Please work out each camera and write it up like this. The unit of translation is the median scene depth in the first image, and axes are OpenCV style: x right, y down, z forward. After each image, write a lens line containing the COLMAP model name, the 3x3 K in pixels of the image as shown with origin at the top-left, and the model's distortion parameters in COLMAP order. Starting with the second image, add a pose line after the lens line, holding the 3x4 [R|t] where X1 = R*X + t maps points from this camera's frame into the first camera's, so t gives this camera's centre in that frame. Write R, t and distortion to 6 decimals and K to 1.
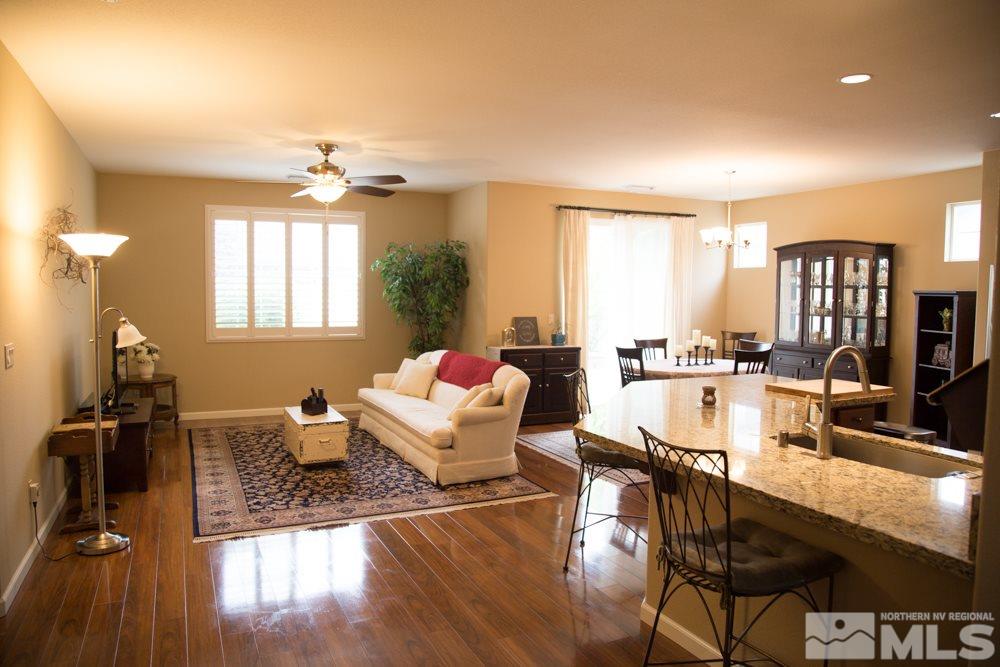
lens RADIAL K [[688.9, 0, 500.0], [0, 688.9, 333.5], [0, 0, 1]] dist [-0.132667, 0.080024]
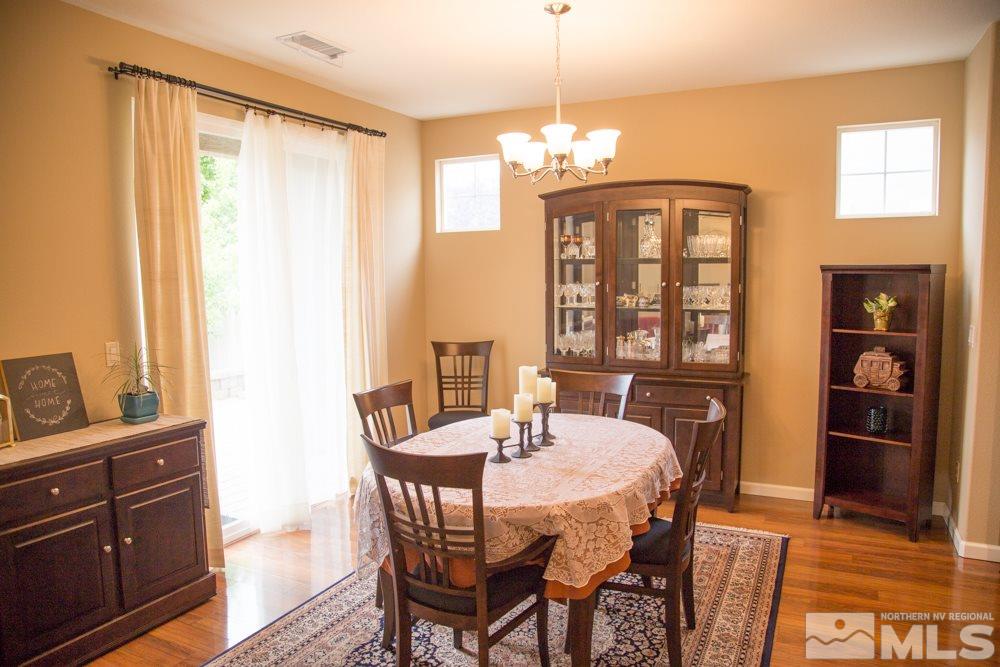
lens RADIAL K [[688.9, 0, 500.0], [0, 688.9, 333.5], [0, 0, 1]] dist [-0.132667, 0.080024]
pose [[0.783498, -0.071933, 0.617217, 0.014258], [0.056096, 0.997409, 0.045033, -0.037737], [-0.618857, -0.000660, 0.785503, 0.571770]]
